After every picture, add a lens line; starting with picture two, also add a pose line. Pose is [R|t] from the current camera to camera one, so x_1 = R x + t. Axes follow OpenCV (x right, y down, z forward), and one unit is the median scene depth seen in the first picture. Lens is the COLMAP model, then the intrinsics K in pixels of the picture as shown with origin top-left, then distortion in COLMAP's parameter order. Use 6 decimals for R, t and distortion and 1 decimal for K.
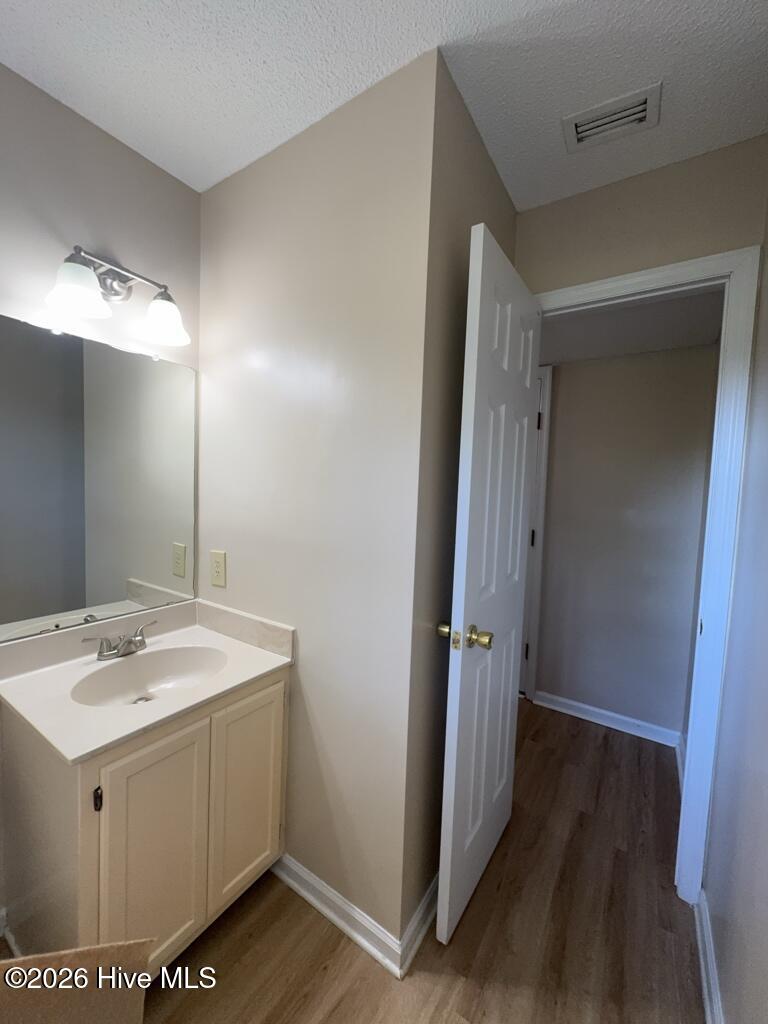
lens RADIAL K [[411.0, 0, 386.2], [0, 411.0, 509.2], [0, 0, 1]] dist [-0.001155, -0.000012]
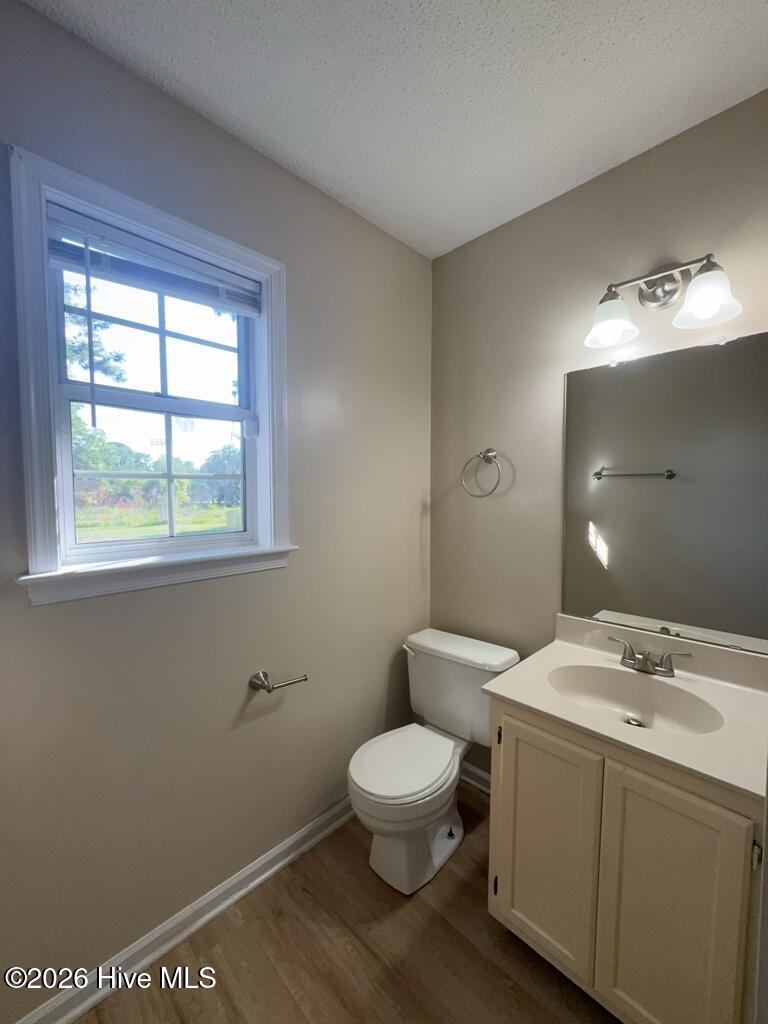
lens RADIAL K [[411.0, 0, 379.2], [0, 411.0, 505.8], [0, 0, 1]] dist [-0.001155, -0.000012]
pose [[-0.218287, -0.000615, -0.975884, 0.455361], [-0.052885, 0.998538, 0.011200, -0.010940], [0.974451, 0.054054, -0.218000, 0.607878]]
